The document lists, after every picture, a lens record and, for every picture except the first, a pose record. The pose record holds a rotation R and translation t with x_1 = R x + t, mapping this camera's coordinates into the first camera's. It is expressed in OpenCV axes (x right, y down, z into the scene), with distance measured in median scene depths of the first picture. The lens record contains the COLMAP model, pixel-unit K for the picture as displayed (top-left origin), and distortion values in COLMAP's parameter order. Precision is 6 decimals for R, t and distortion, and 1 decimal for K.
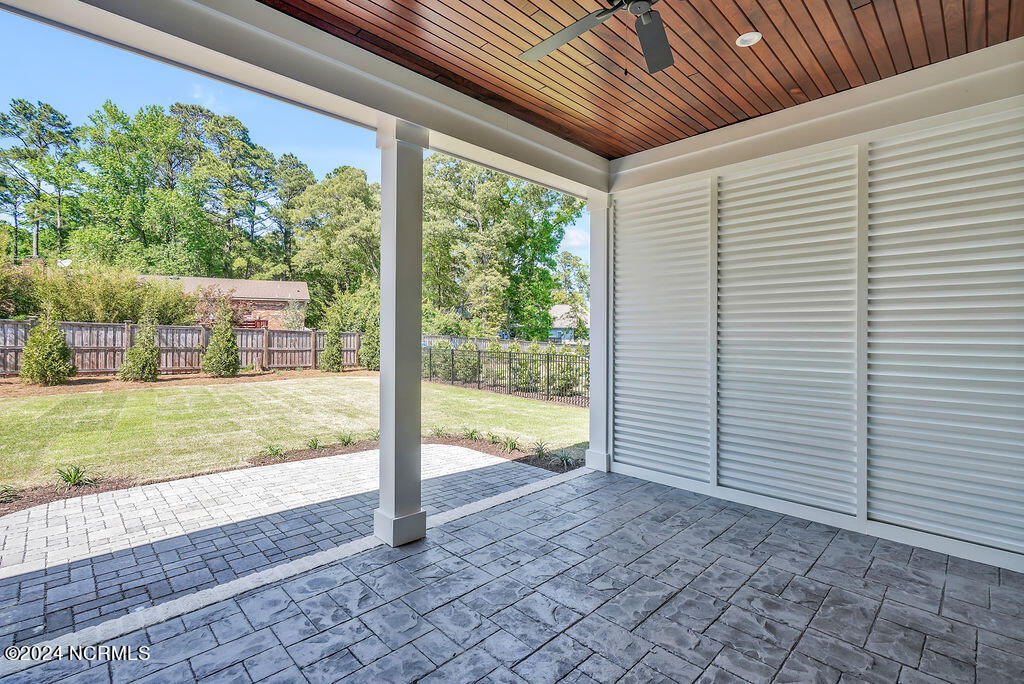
lens RADIAL K [[467.7, 0, 521.8], [0, 467.7, 337.9], [0, 0, 1]] dist [-0.014112, 0.000618]
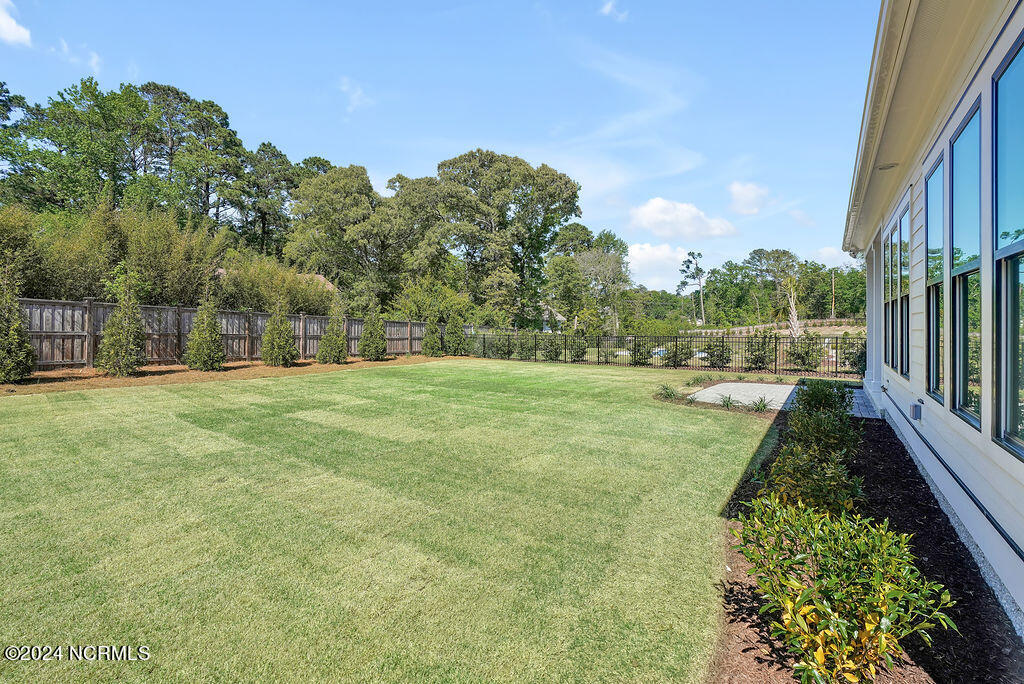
lens RADIAL K [[471.9, 0, 520.4], [0, 471.9, 328.2], [0, 0, 1]] dist [-0.012884, 0.000501]
pose [[0.977772, -0.005269, 0.209603, -0.477043], [0.006211, 0.999973, -0.003835, 0.008750], [-0.209577, 0.005052, 0.977779, -0.202992]]
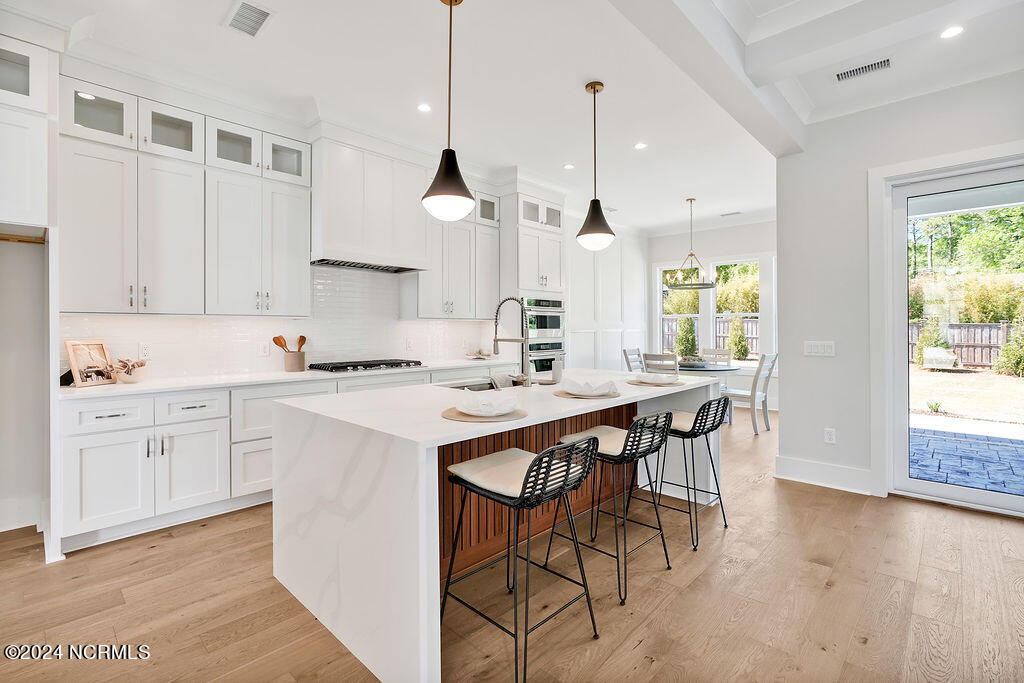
lens RADIAL K [[475.6, 0, 513.2], [0, 475.6, 319.1], [0, 0, 1]] dist [-0.000892, 0.000213]
pose [[0.033868, -0.027061, -0.999060, 0.201406], [-0.015554, 0.999498, -0.027600, 0.007285], [0.999305, 0.016474, 0.033430, -0.171032]]
